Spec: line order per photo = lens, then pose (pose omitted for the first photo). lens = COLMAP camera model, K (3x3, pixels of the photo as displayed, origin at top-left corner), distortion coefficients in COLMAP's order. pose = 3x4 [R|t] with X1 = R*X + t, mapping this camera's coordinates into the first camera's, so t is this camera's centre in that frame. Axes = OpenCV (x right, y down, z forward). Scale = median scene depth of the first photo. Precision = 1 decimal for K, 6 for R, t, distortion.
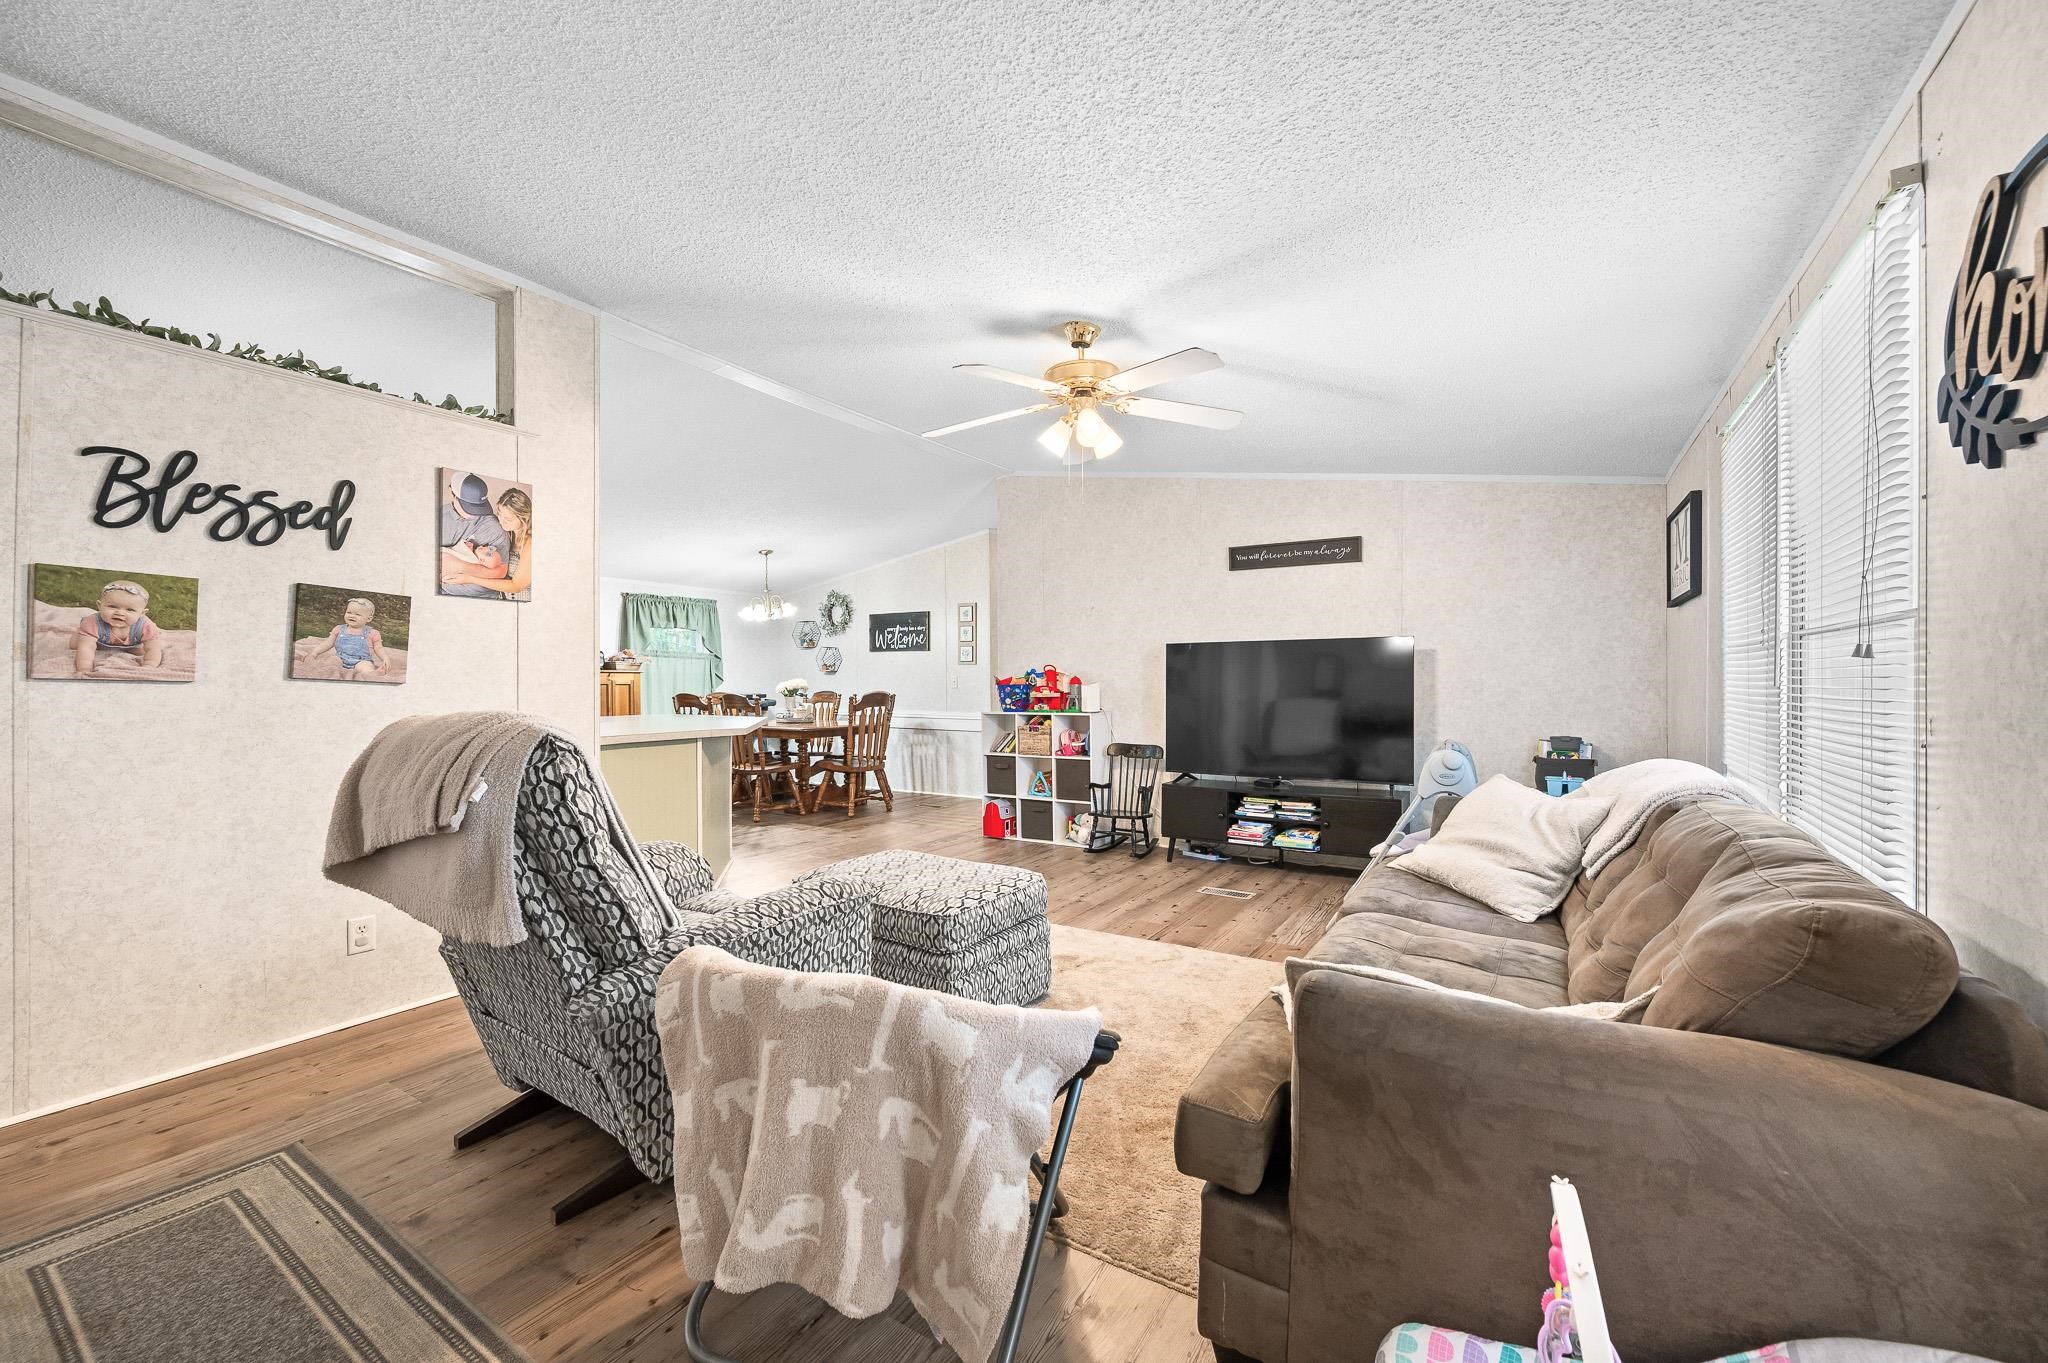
lens RADIAL K [[824.5, 0, 1020.1], [0, 824.5, 681.3], [0, 0, 1]] dist [-0.002057, -0.000552]
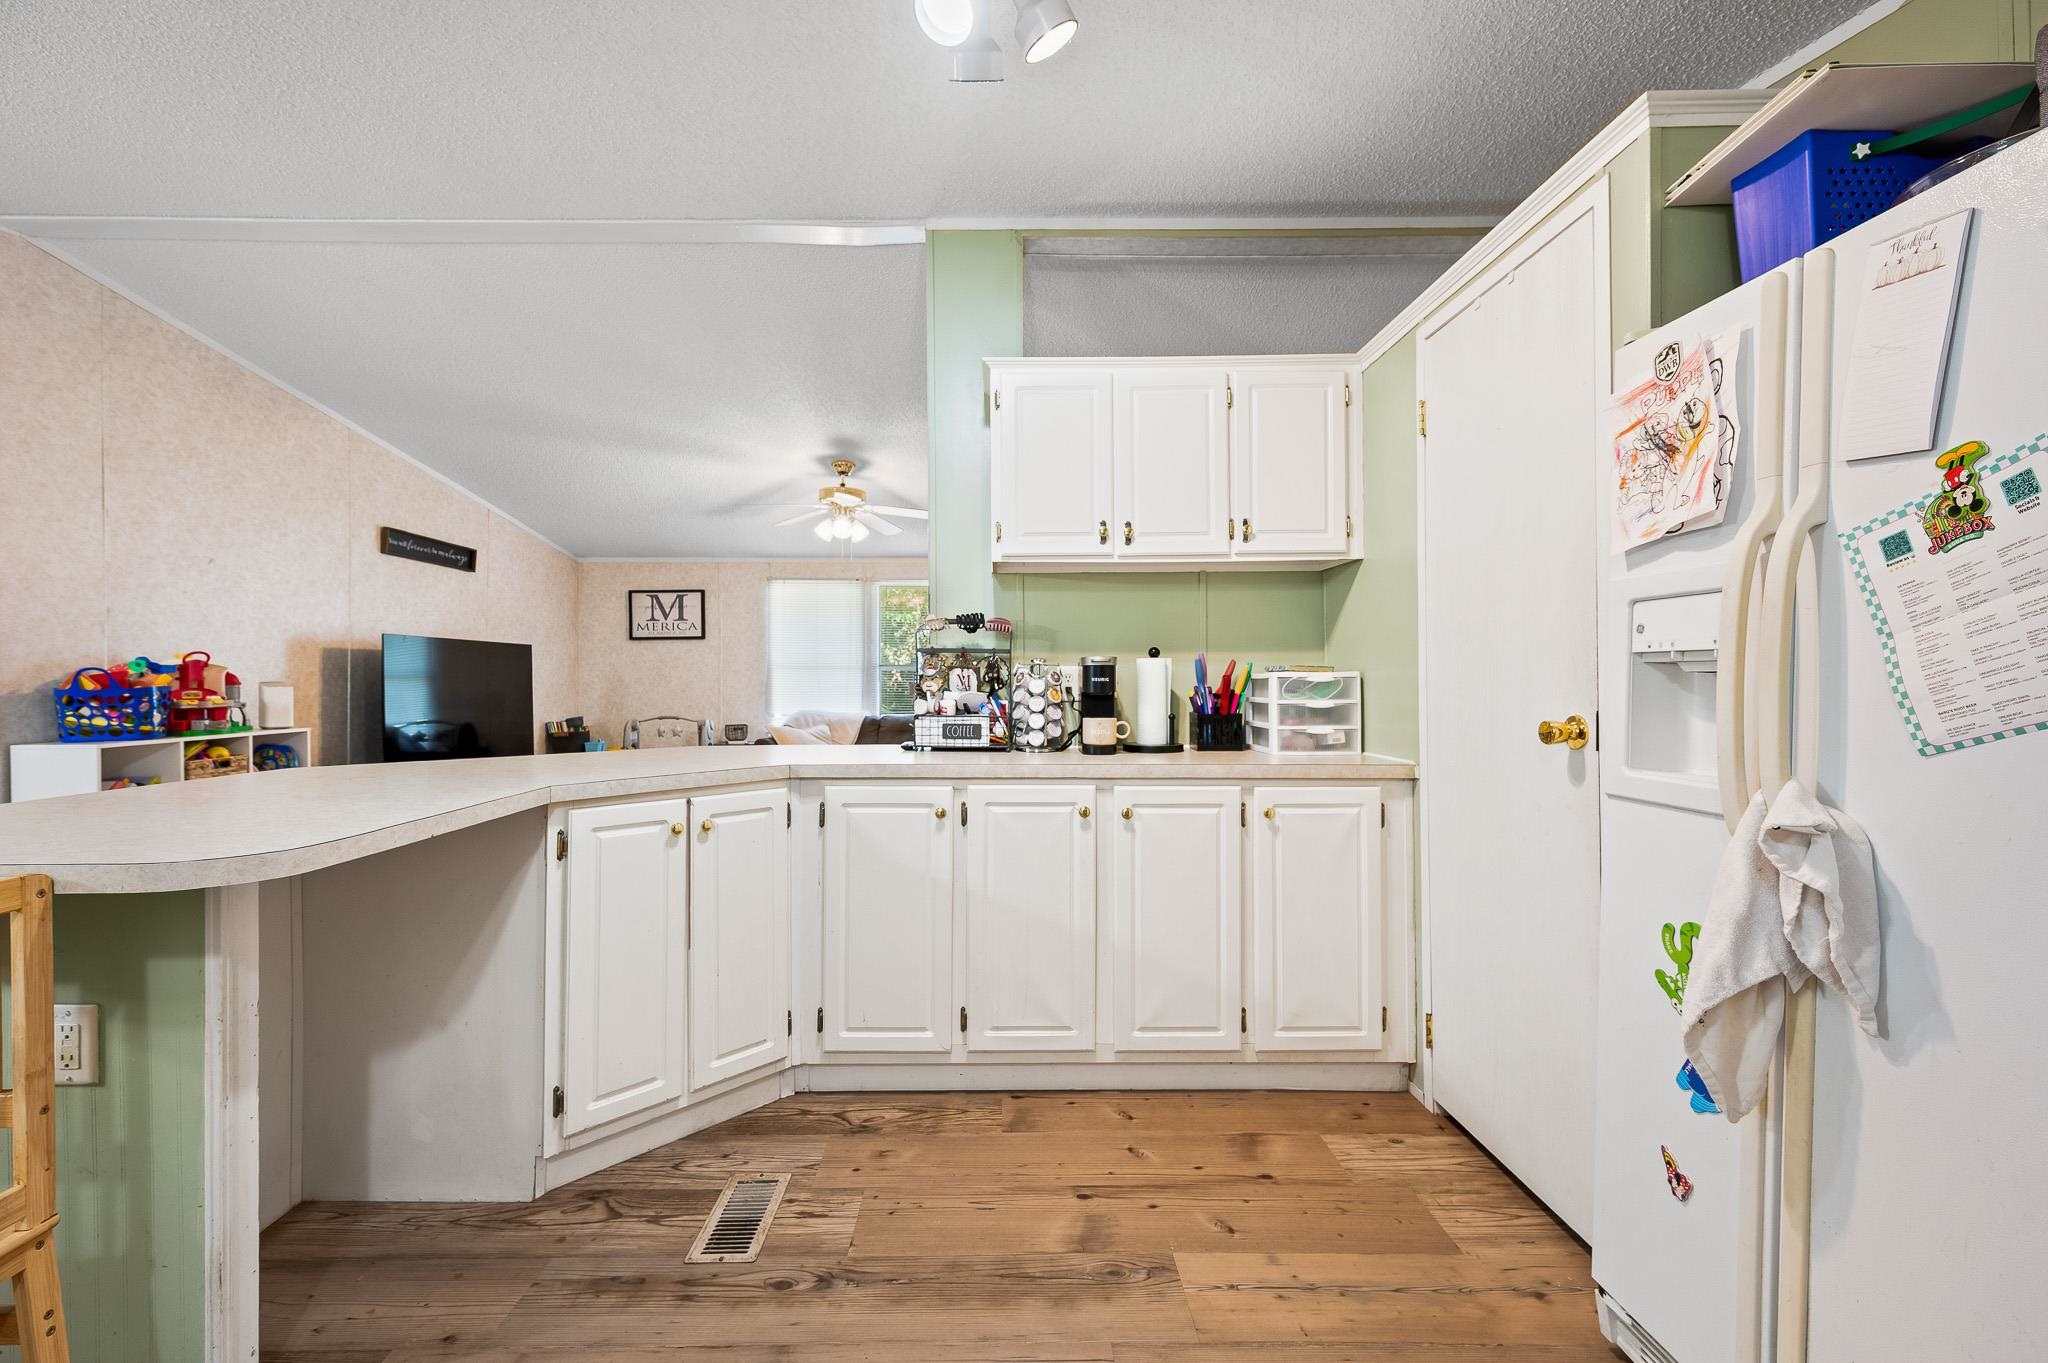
lens RADIAL K [[824.5, 0, 1020.1], [0, 824.5, 681.3], [0, 0, 1]] dist [-0.002057, -0.000552]
pose [[-0.572351, 0.004204, 0.819998, -0.903432], [0.006738, 0.999977, -0.000424, 0.005690], [-0.819981, 0.005283, -0.572366, 1.025213]]
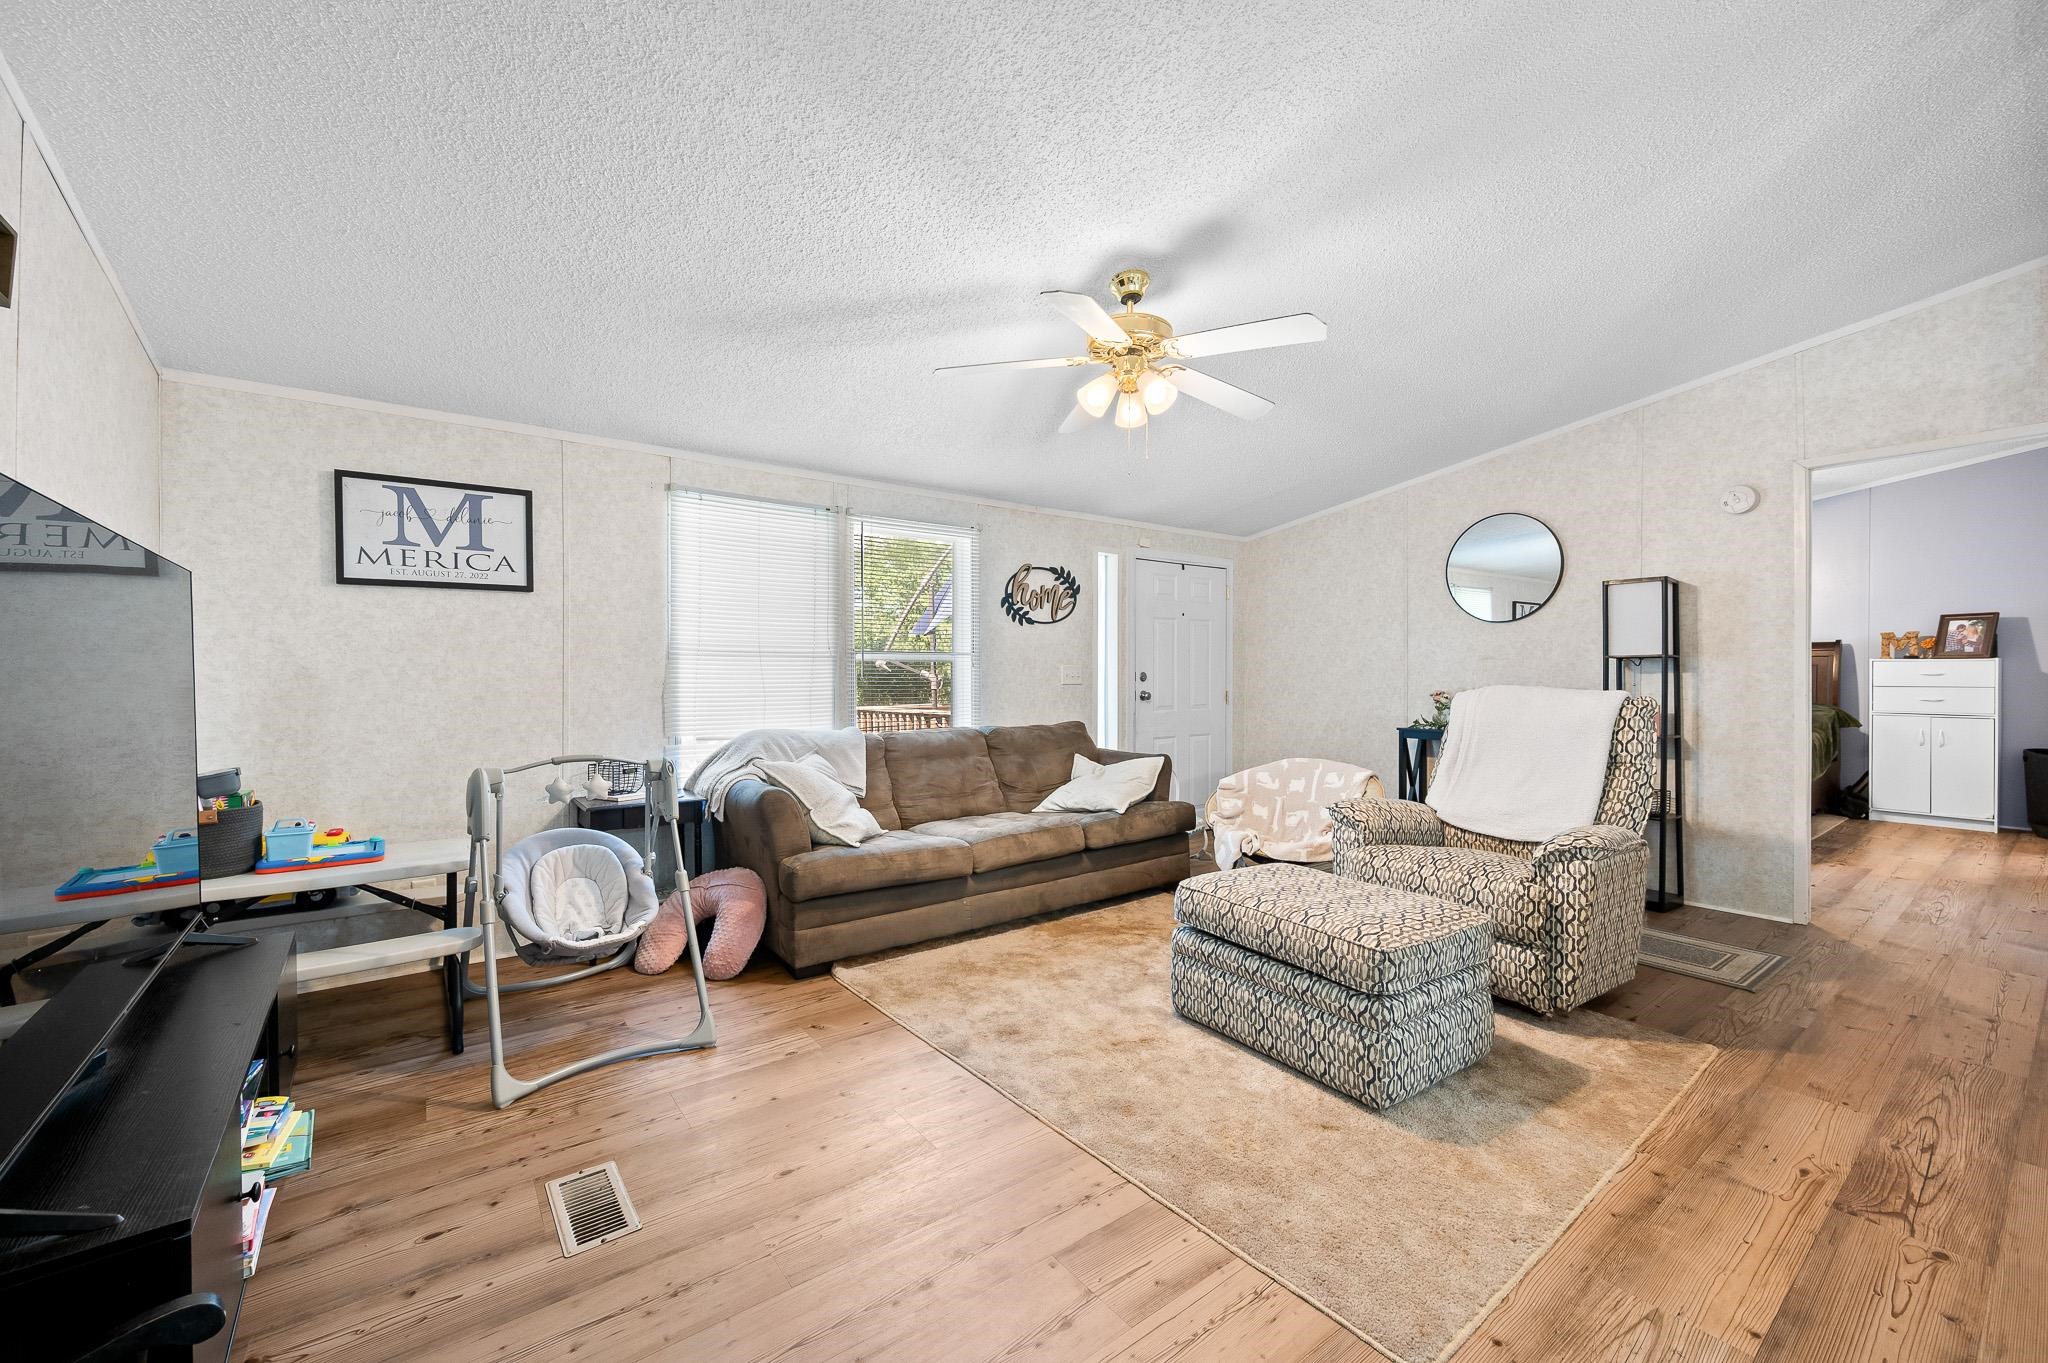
lens RADIAL K [[824.5, 0, 1020.1], [0, 824.5, 681.3], [0, 0, 1]] dist [-0.002057, -0.000552]
pose [[-0.947012, 0.005054, 0.321157, -0.060892], [0.007363, 0.999955, 0.005978, 0.003337], [-0.321112, 0.008026, -0.947007, 1.183551]]
